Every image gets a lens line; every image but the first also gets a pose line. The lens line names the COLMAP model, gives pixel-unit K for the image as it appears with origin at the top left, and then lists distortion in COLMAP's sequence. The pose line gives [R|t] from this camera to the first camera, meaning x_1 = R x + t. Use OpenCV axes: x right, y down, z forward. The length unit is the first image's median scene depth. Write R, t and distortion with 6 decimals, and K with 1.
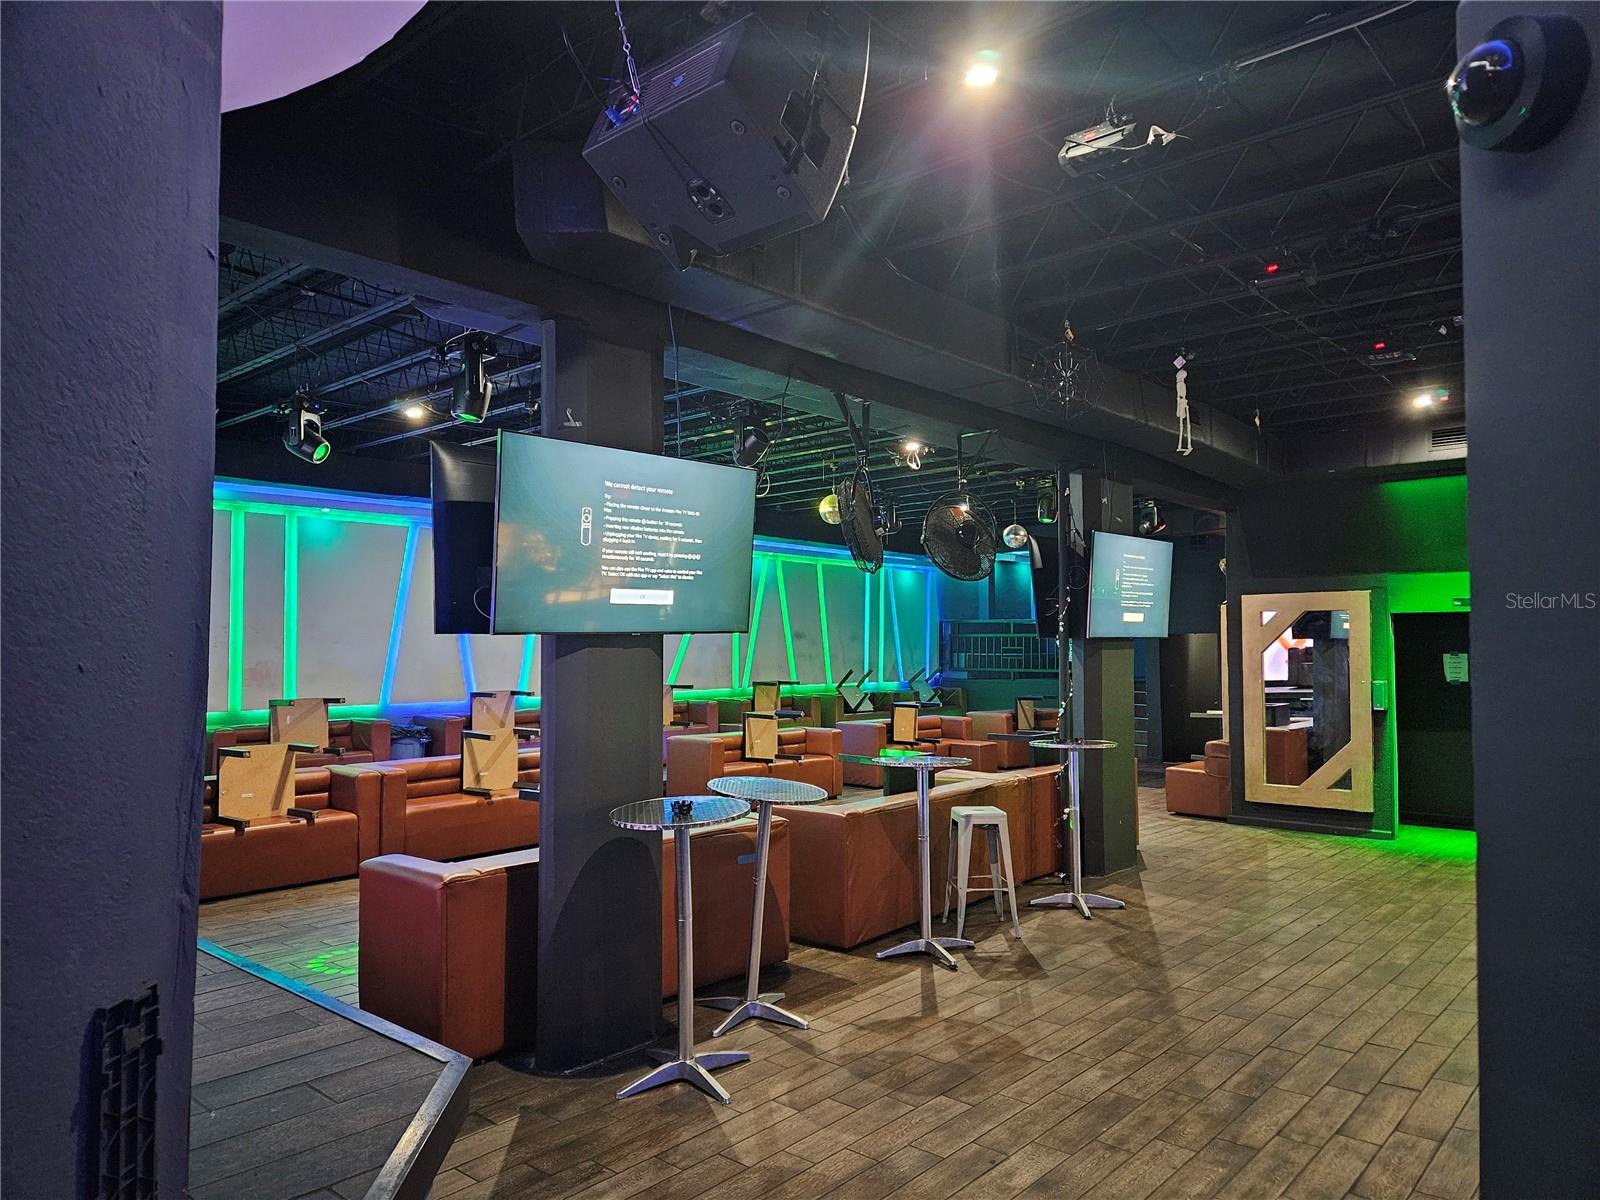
lens RADIAL K [[1058.7, 0, 800.0], [0, 1058.7, 600.0], [0, 0, 1]] dist [0.082006, -0.072813]
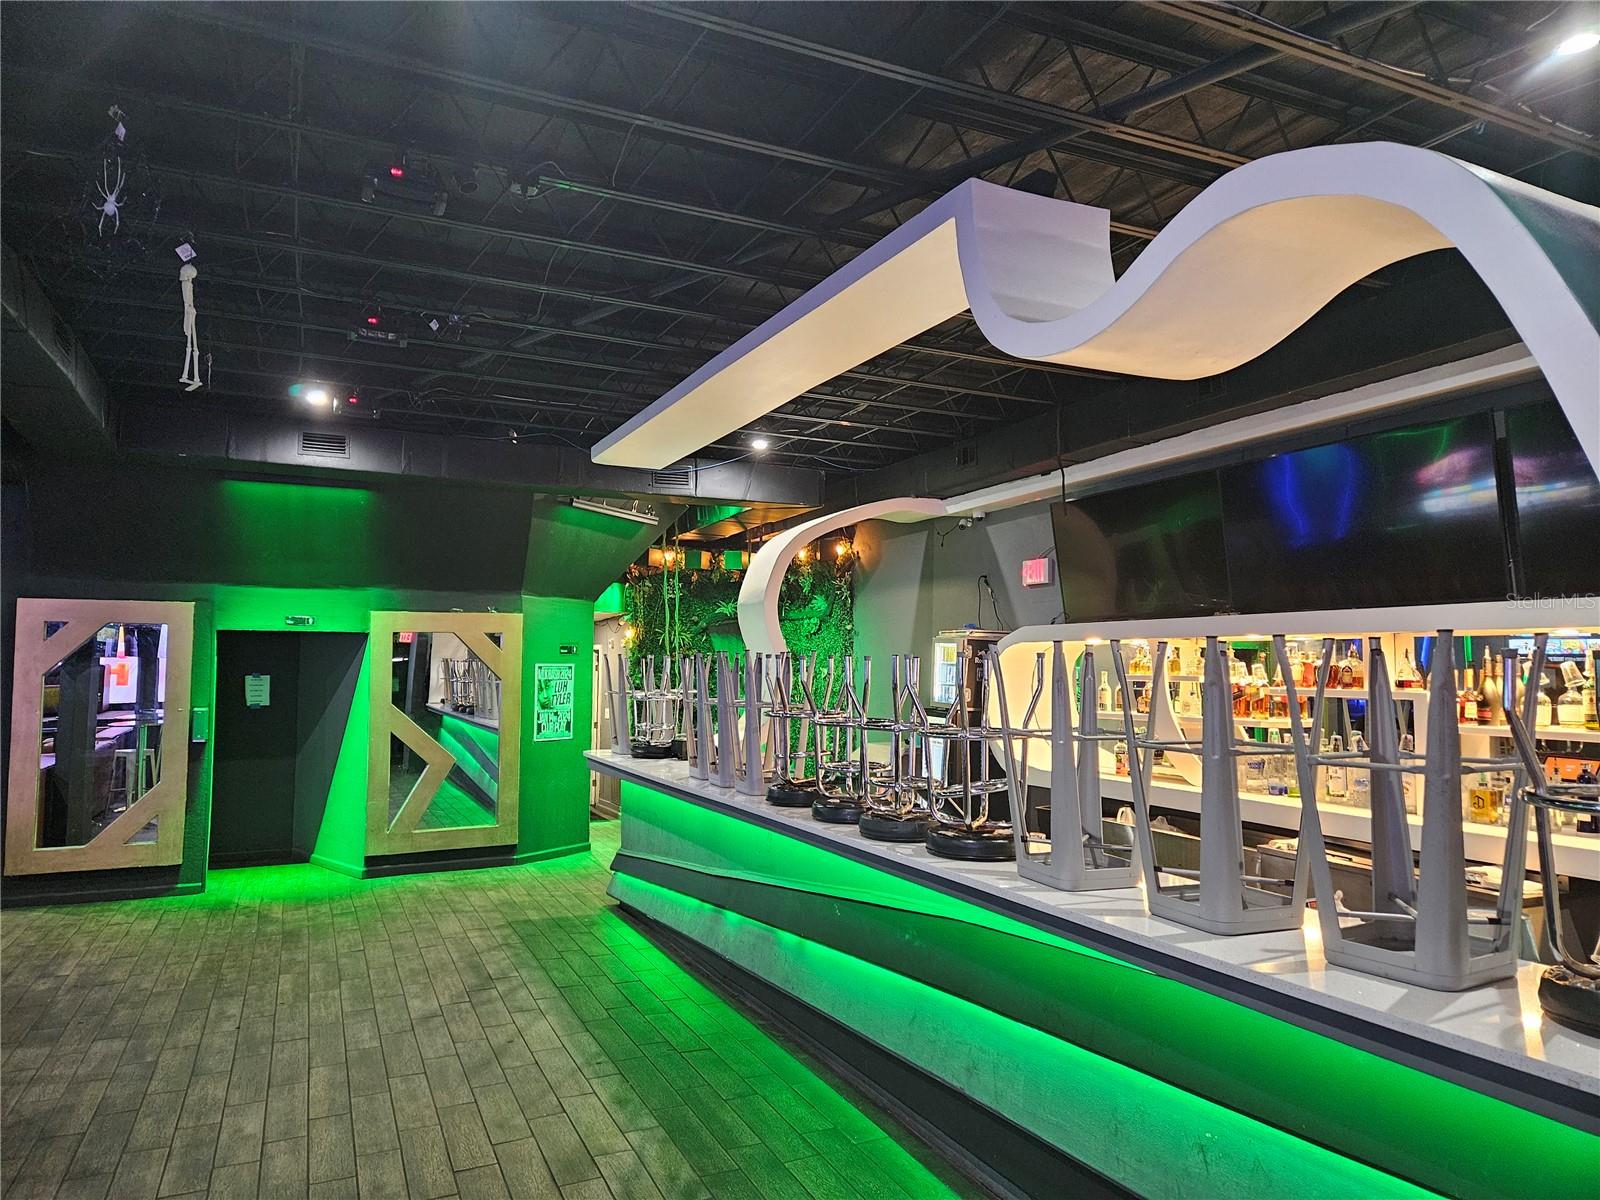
lens RADIAL K [[1058.7, 0, 800.0], [0, 1058.7, 600.0], [0, 0, 1]] dist [0.082006, -0.072813]
pose [[0.405633, 0.061798, 0.911945, -0.099146], [-0.047279, 0.997795, -0.046587, 0.011177], [-0.912813, -0.024219, 0.407660, 0.363171]]
